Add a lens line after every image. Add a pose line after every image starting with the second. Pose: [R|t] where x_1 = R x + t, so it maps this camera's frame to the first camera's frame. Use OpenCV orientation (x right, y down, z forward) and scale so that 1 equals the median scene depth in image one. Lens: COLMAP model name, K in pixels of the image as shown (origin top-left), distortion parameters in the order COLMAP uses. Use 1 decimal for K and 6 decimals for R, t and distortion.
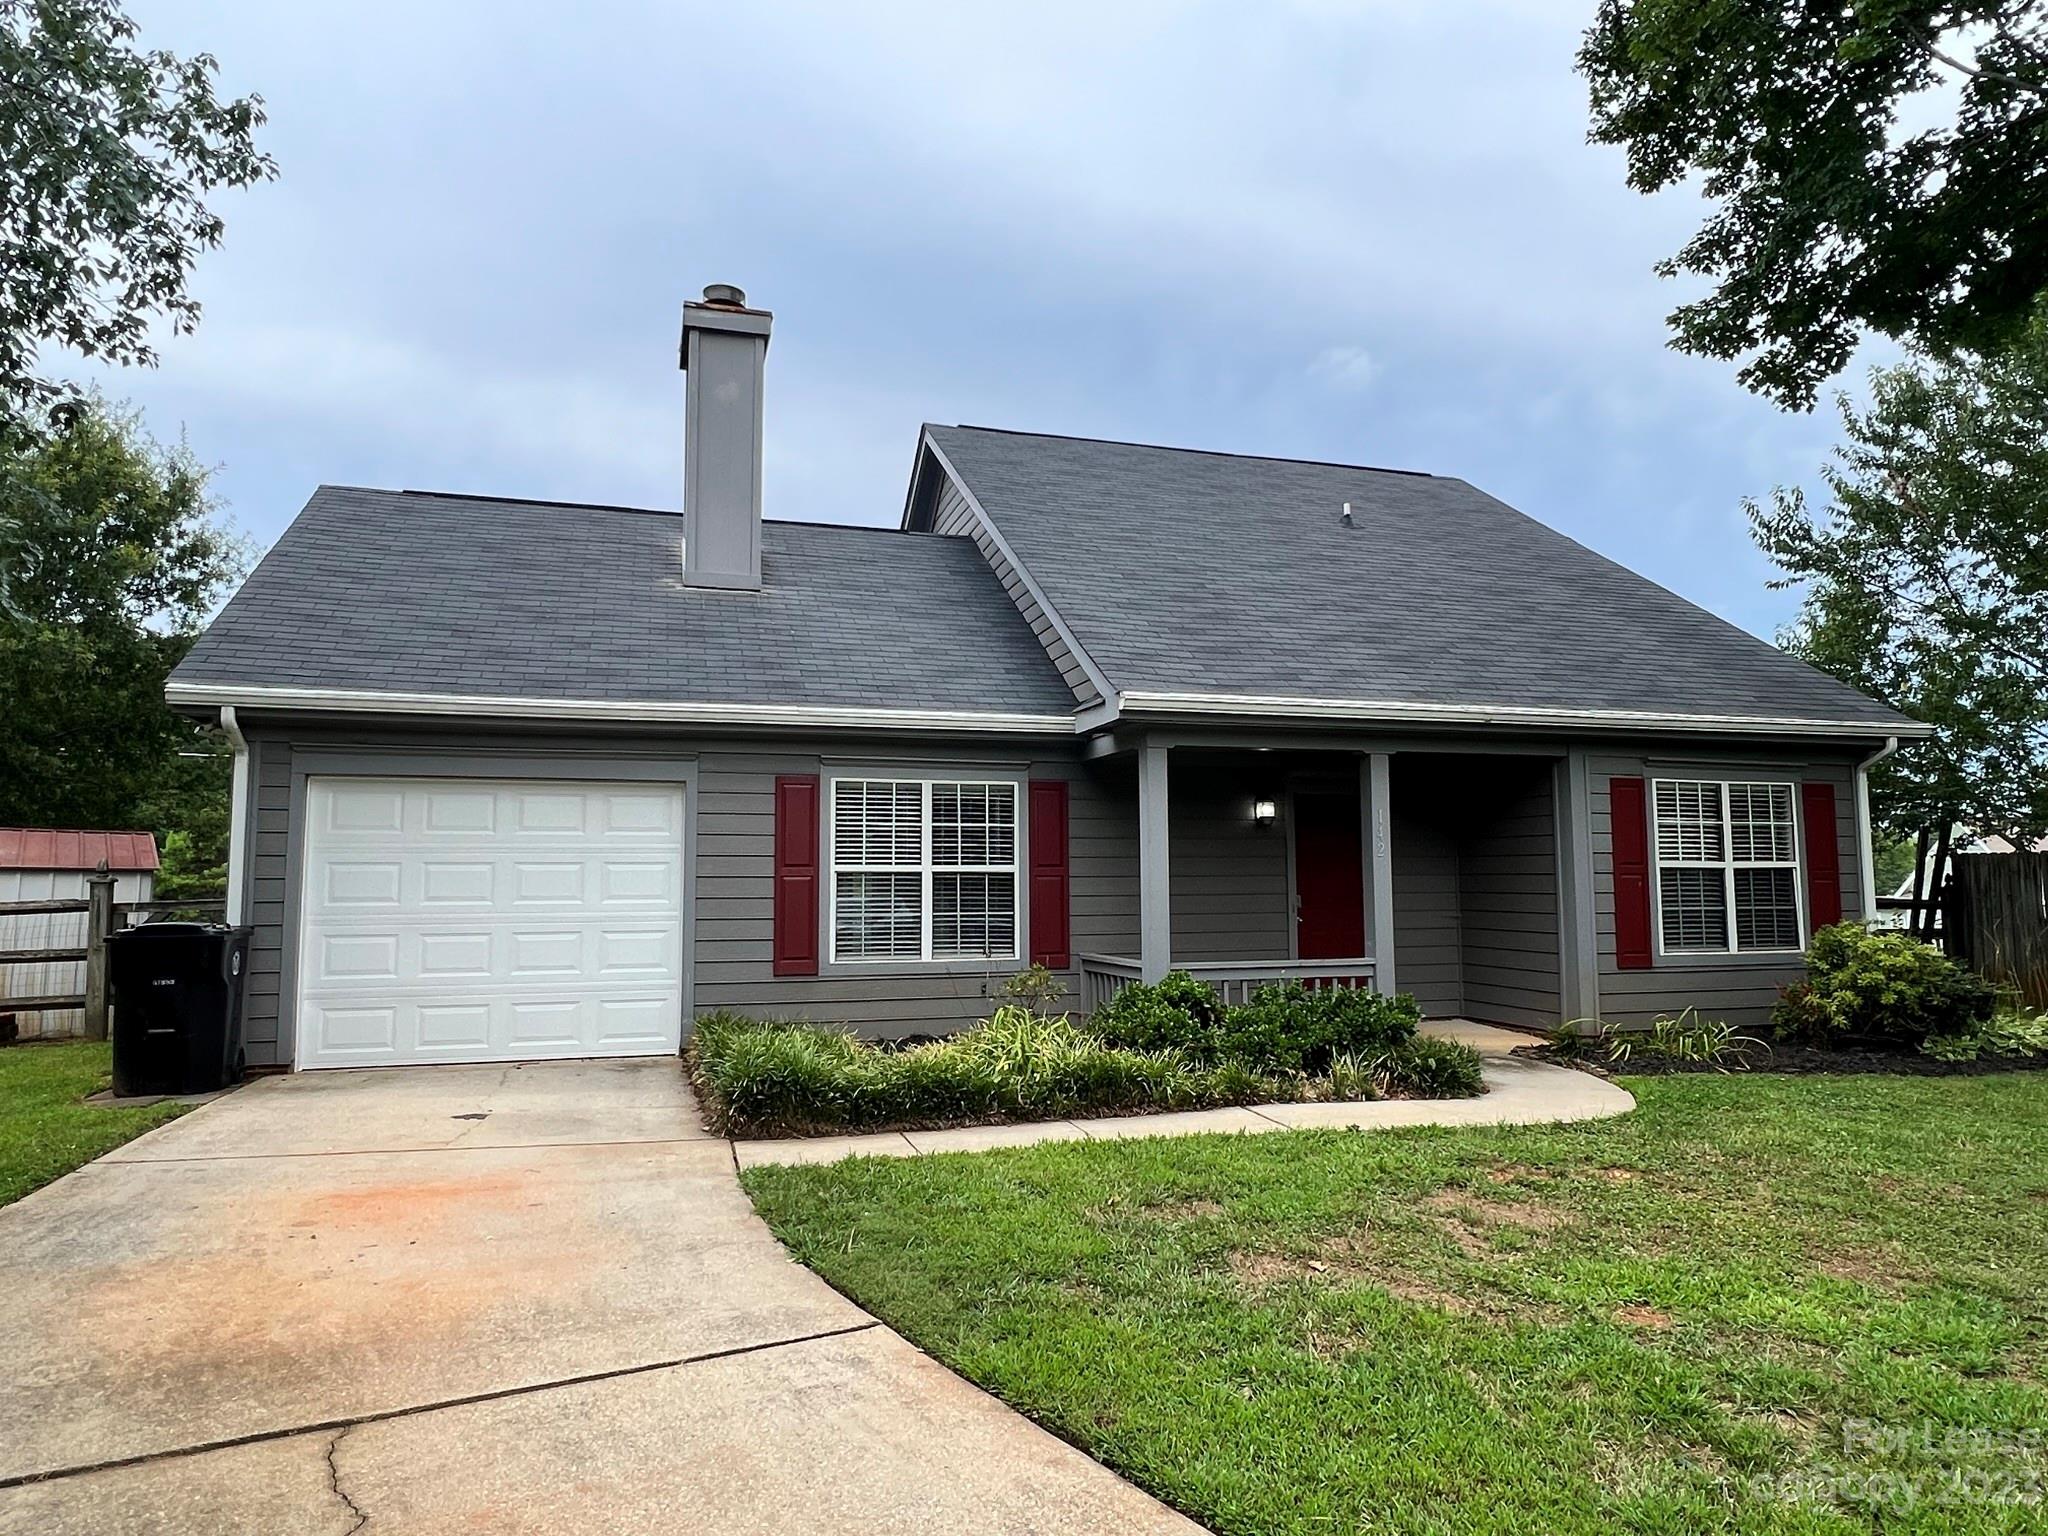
lens RADIAL K [[1256.9, 0, 1024.0], [0, 1256.9, 768.0], [0, 0, 1]] dist [-0.002332, -0.000345]
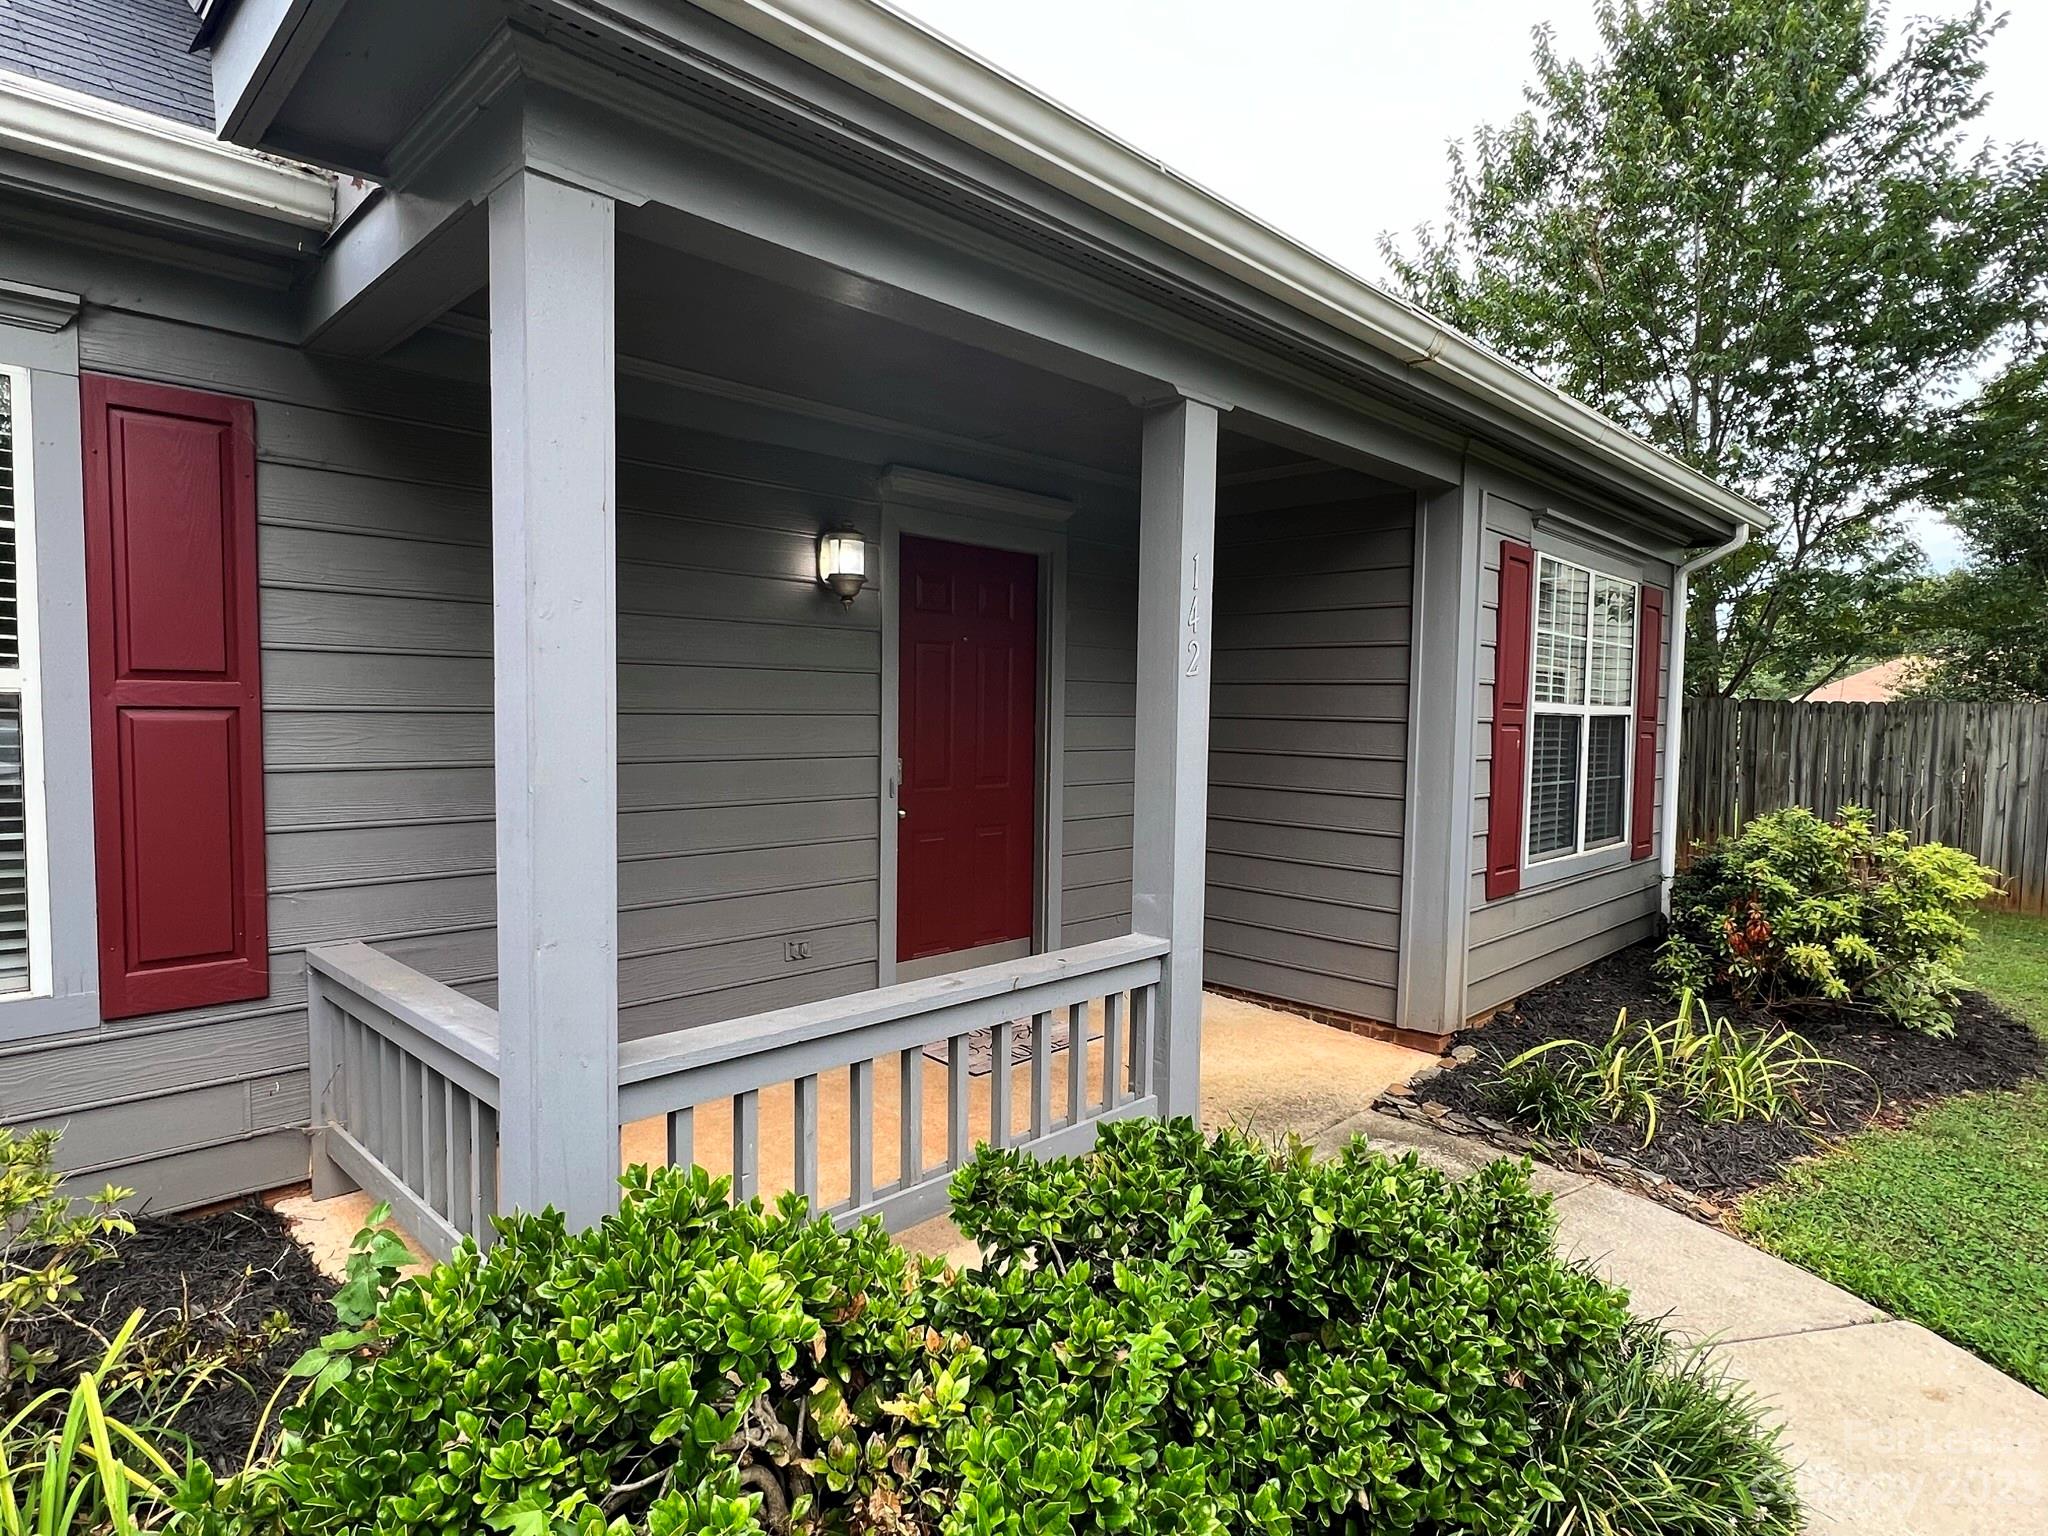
lens RADIAL K [[1132.8, 0, 1024.0], [0, 1132.8, 768.0], [0, 0, 1]] dist [-0.005243, -0.000751]
pose [[0.881449, -0.007084, 0.472226, 0.069751], [-0.062040, 0.989486, 0.130646, 0.051569], [-0.468186, -0.144455, 0.871742, 0.661888]]
